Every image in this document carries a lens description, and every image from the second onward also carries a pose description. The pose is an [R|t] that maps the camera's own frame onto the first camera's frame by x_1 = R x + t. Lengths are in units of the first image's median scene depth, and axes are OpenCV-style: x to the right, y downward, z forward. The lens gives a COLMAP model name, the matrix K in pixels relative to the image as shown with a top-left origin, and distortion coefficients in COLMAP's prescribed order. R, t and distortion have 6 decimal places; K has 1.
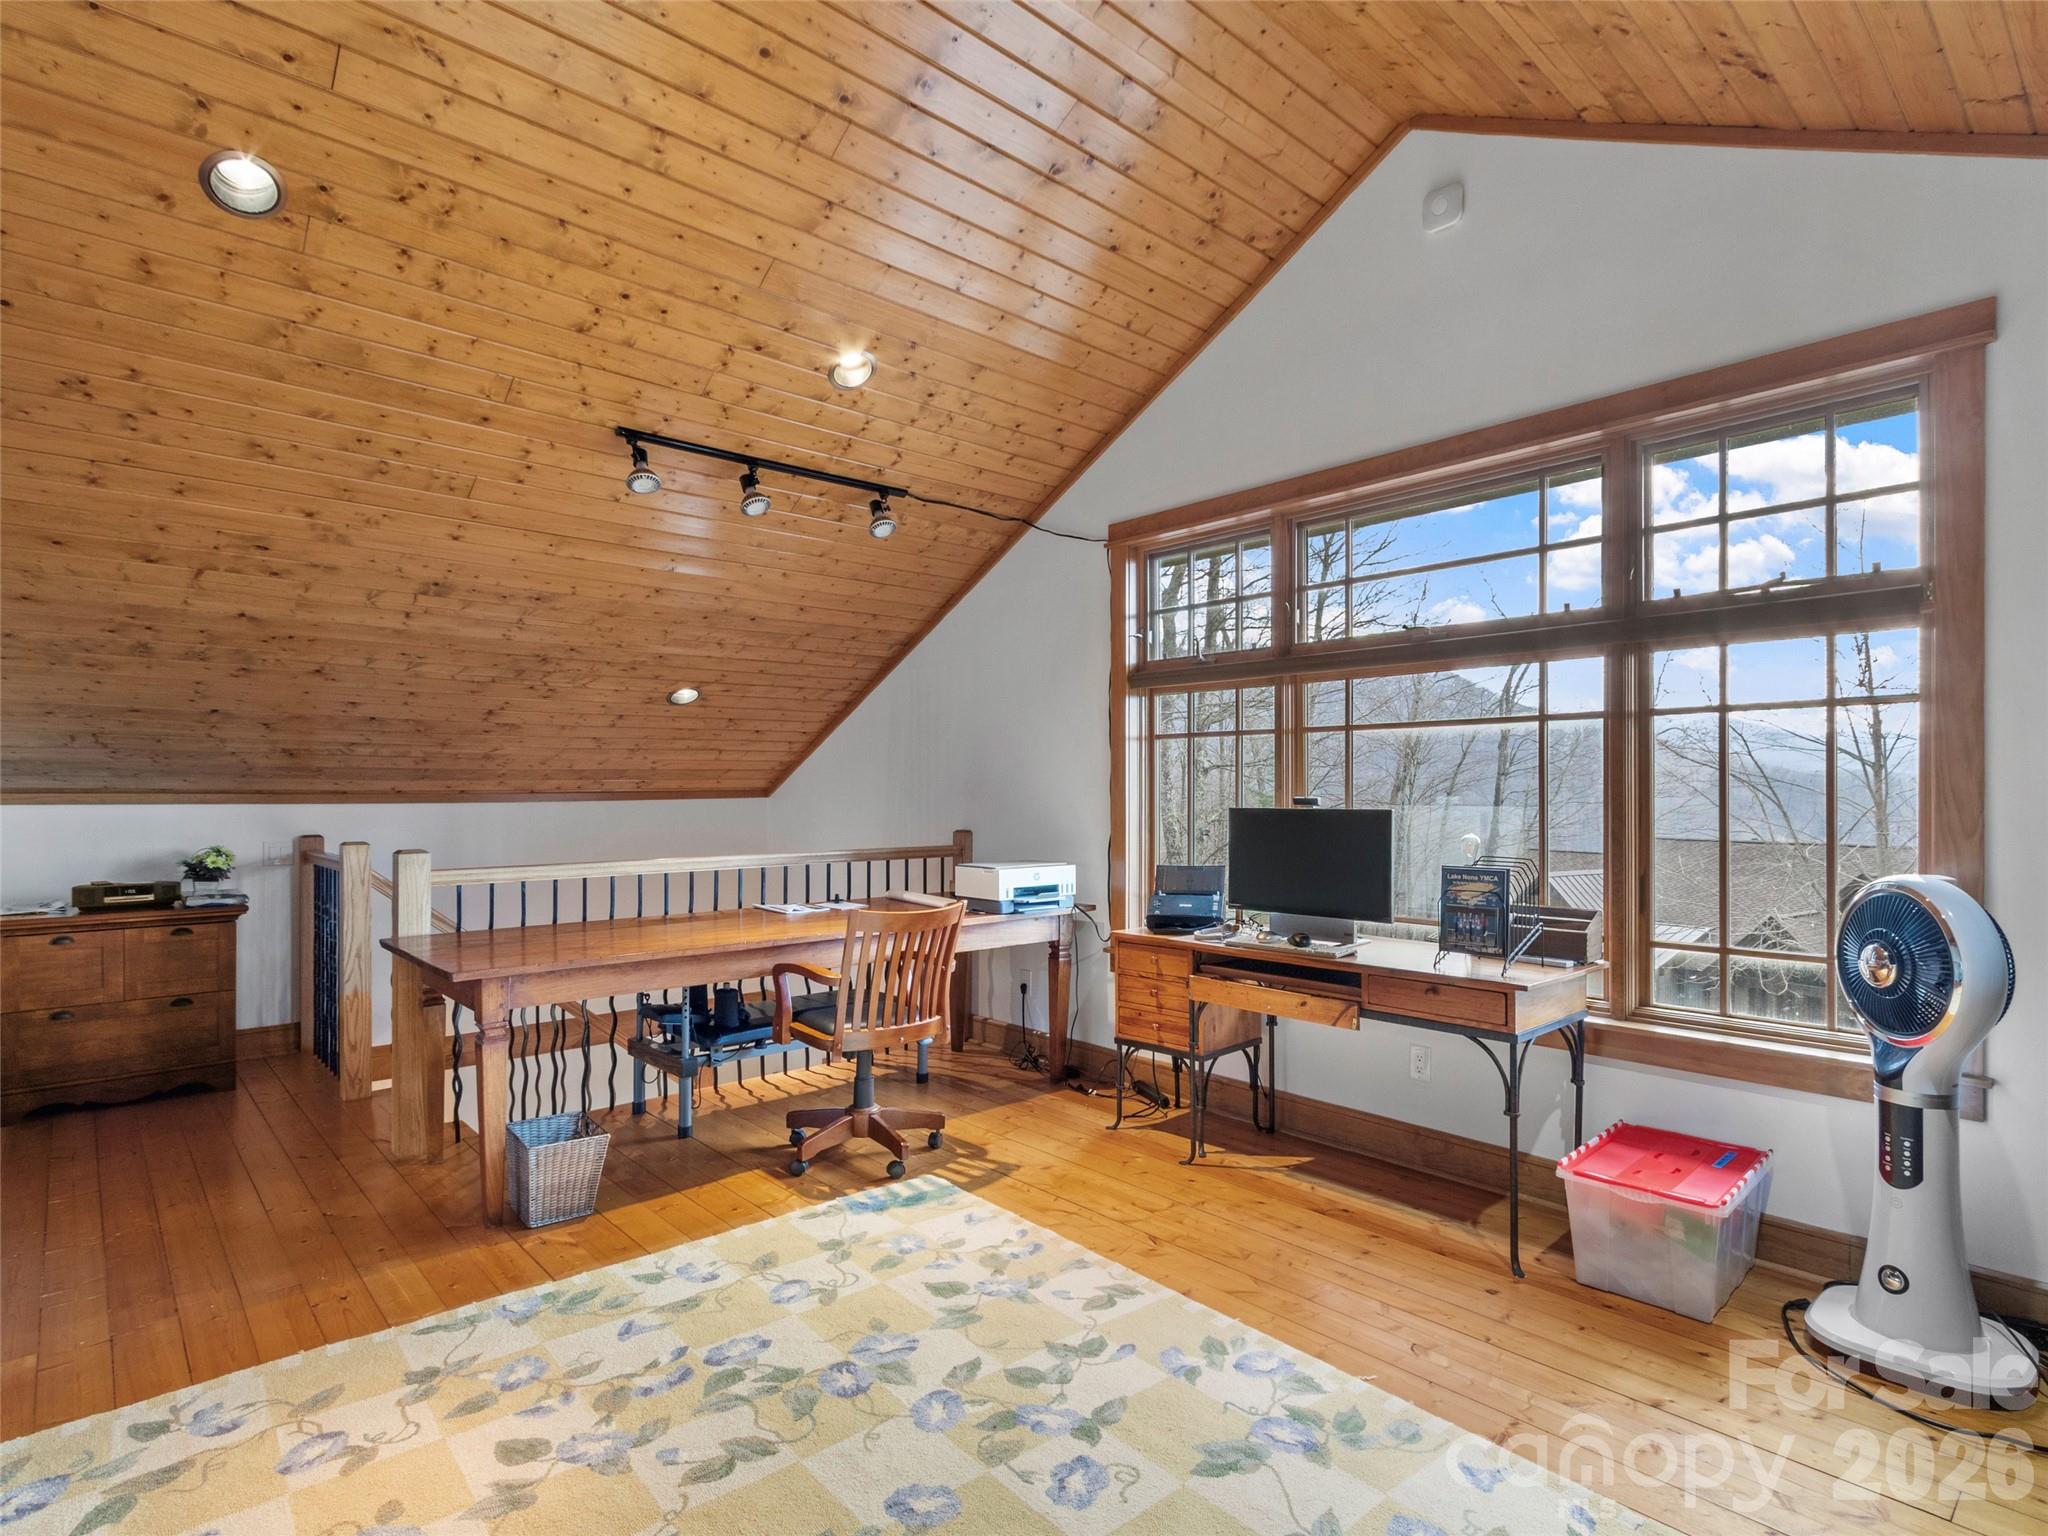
lens RADIAL K [[1055.5, 0, 1004.4], [0, 1055.5, 788.0], [0, 0, 1]] dist [0.002281, -0.001655]
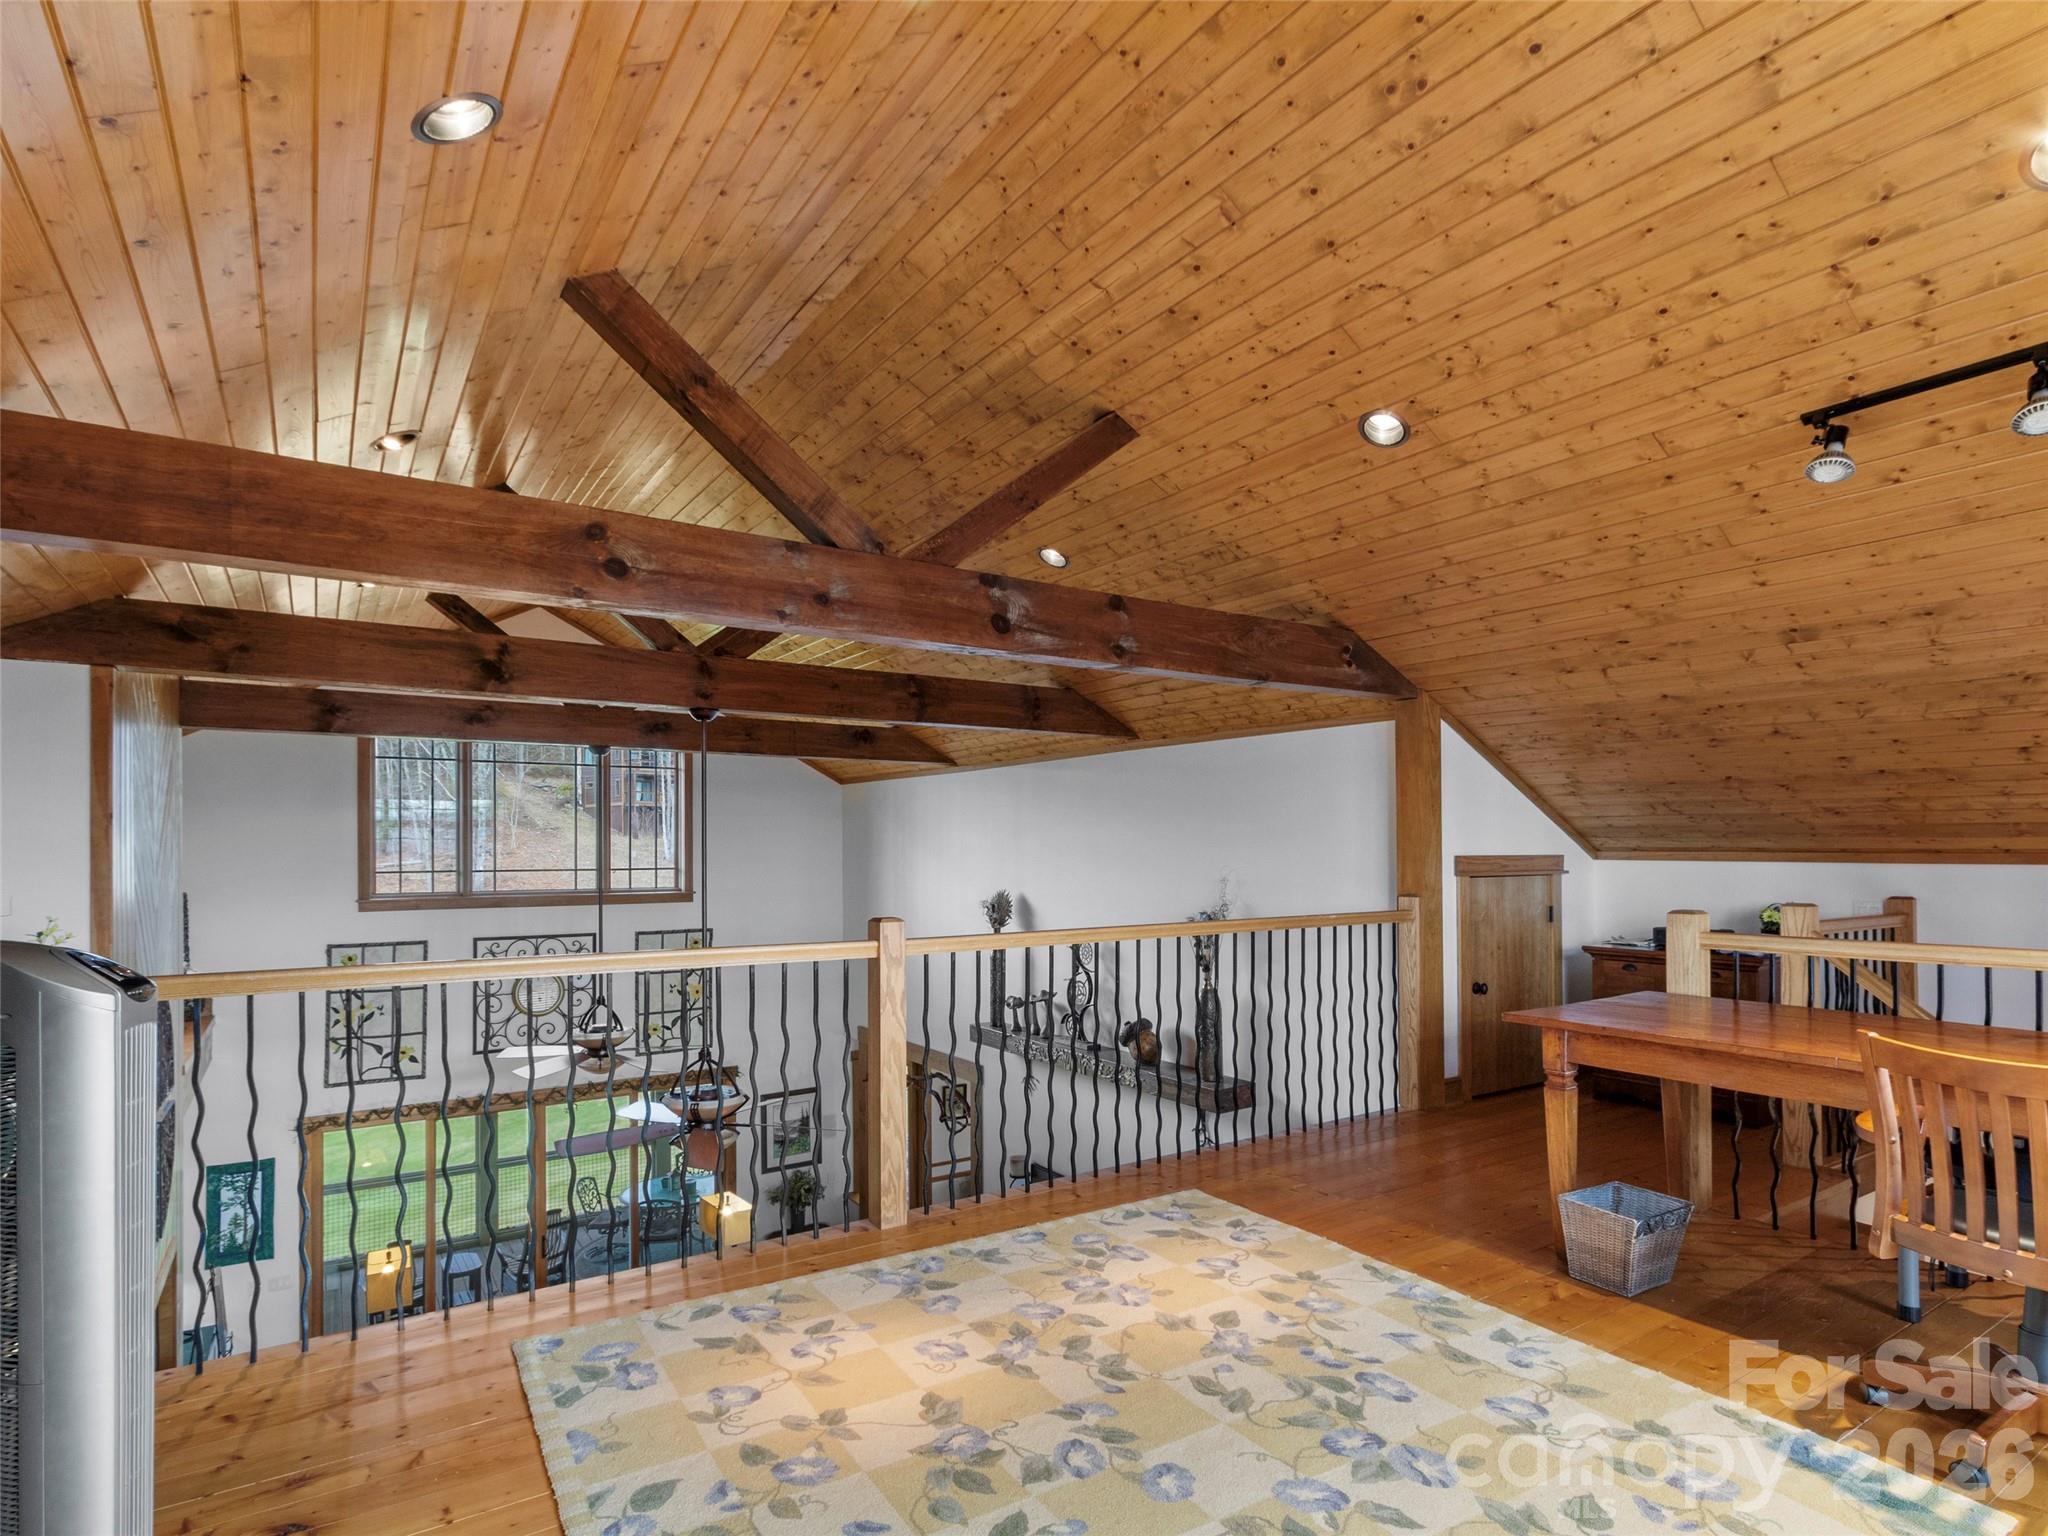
lens RADIAL K [[1078.4, 0, 1017.4], [0, 1078.4, 838.3], [0, 0, 1]] dist [-0.000412, -0.000929]
pose [[-0.145327, -0.006862, -0.989360, 0.678858], [0.007281, 0.999941, -0.008005, -0.008653], [0.989357, -0.008367, -0.145269, 0.618113]]
